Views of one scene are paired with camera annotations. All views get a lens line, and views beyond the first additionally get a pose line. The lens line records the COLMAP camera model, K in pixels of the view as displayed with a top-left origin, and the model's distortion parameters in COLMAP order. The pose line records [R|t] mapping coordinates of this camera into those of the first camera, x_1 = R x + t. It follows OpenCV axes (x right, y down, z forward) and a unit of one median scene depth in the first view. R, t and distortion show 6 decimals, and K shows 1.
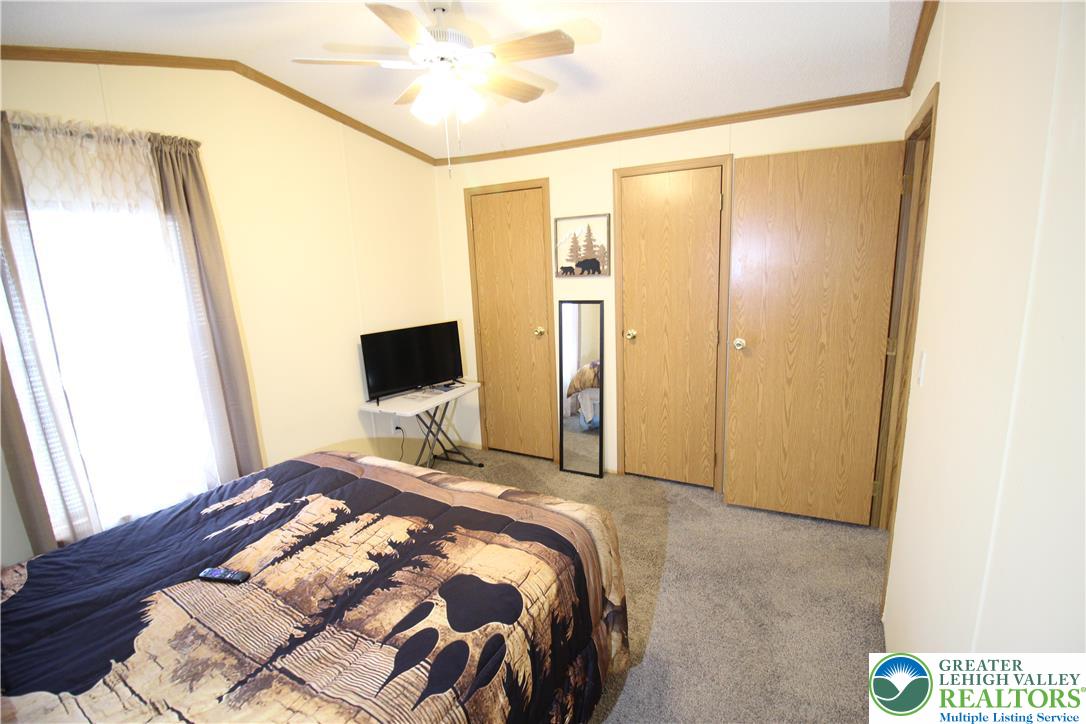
lens RADIAL K [[503.6, 0, 550.8], [0, 503.6, 364.4], [0, 0, 1]] dist [-0.000455, -0.011958]
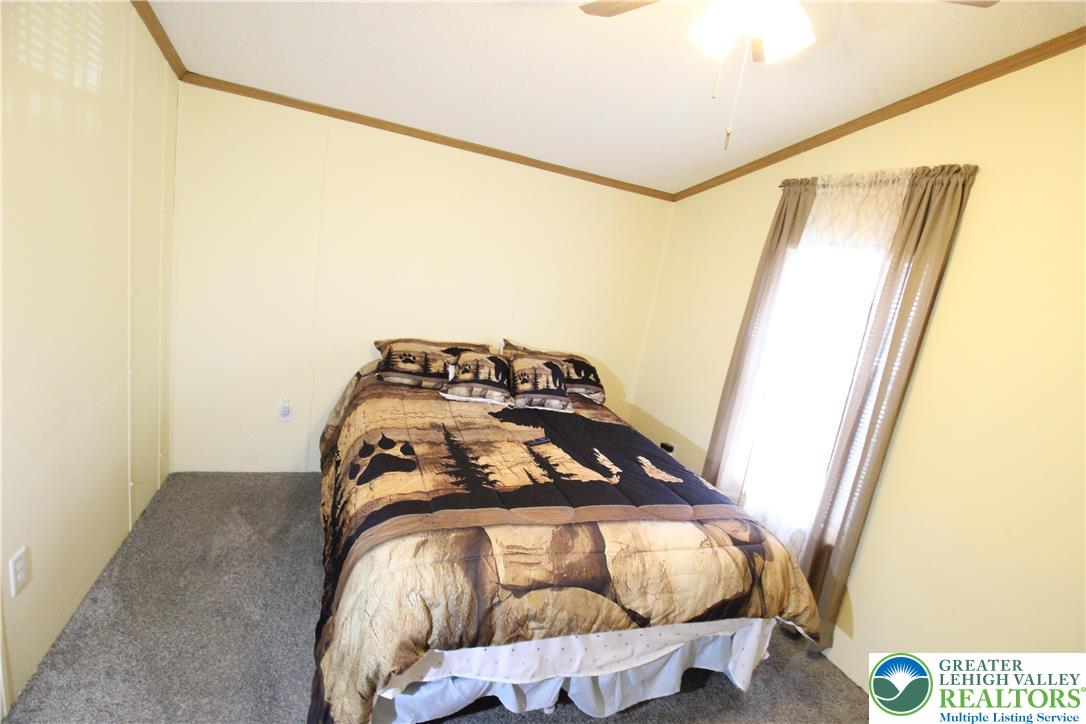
lens RADIAL K [[503.6, 0, 545.8], [0, 503.6, 360.3], [0, 0, 1]] dist [-0.000455, -0.011958]
pose [[-0.639908, 0.087703, -0.763430, 0.507235], [-0.297649, 0.887627, 0.351460, -0.358517], [0.708465, 0.452136, -0.541895, 1.571147]]
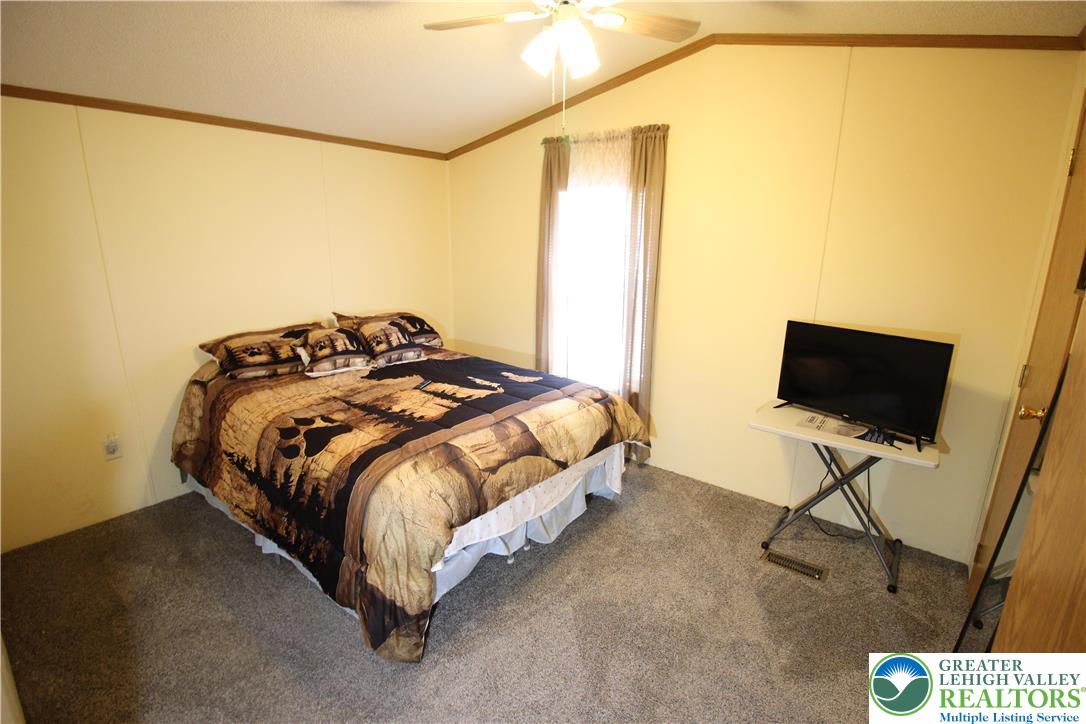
lens RADIAL K [[503.6, 0, 546.7], [0, 503.6, 360.5], [0, 0, 1]] dist [-0.000455, -0.011958]
pose [[-0.164248, 0.278839, -0.946188, 0.958989], [-0.216749, 0.925570, 0.310388, -0.331428], [0.962311, 0.256066, -0.091585, 1.414126]]
